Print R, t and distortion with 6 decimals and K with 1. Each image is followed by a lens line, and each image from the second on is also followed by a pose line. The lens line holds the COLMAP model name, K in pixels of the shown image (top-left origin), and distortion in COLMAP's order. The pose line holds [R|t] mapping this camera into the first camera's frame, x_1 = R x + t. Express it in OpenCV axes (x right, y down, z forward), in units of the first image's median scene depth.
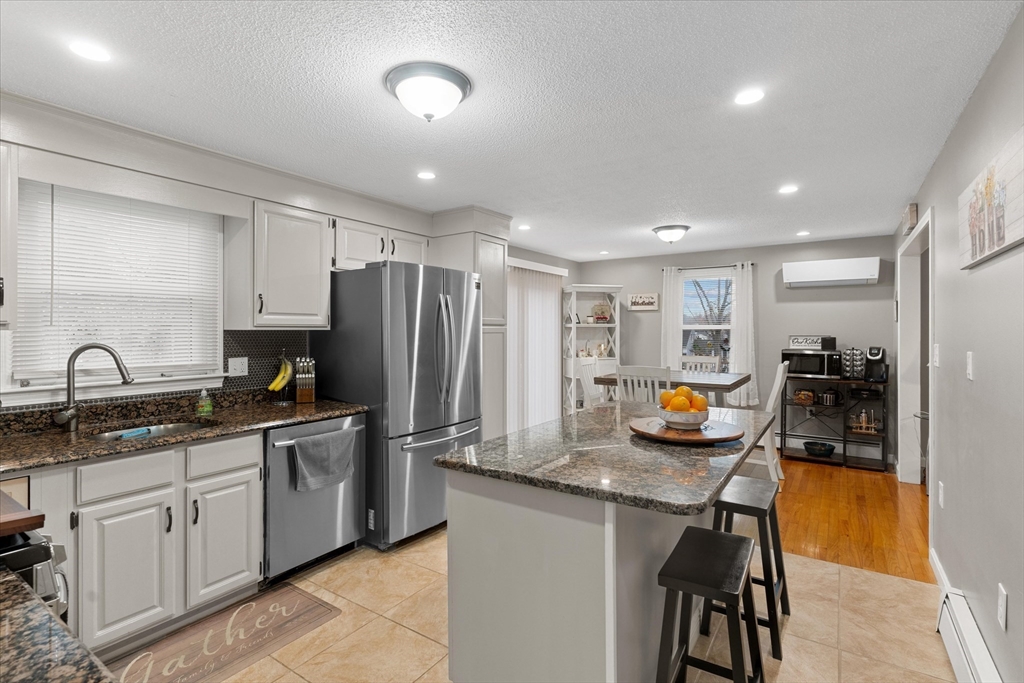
lens RADIAL K [[486.7, 0, 515.5], [0, 486.7, 333.2], [0, 0, 1]] dist [0.010949, 0.000066]
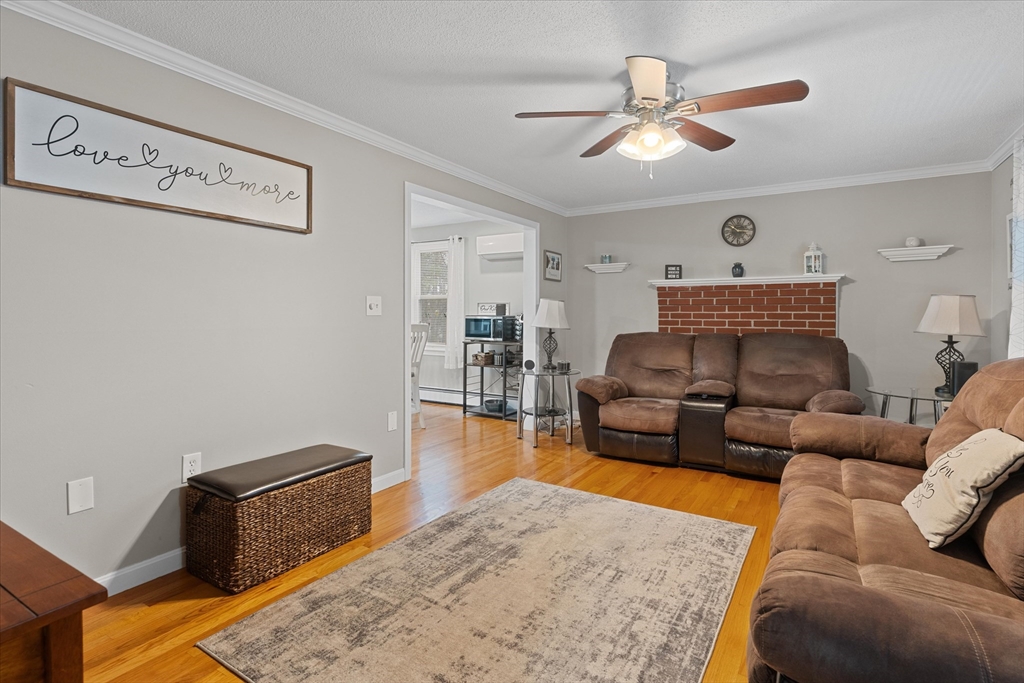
lens RADIAL K [[512.2, 0, 503.5], [0, 512.2, 314.9], [0, 0, 1]] dist [-0.001209, -0.000086]
pose [[0.999761, 0.001441, 0.021803, 0.562400], [-0.001455, 0.999999, 0.000653, 0.028924], [-0.021802, -0.000685, 0.999762, -0.143505]]
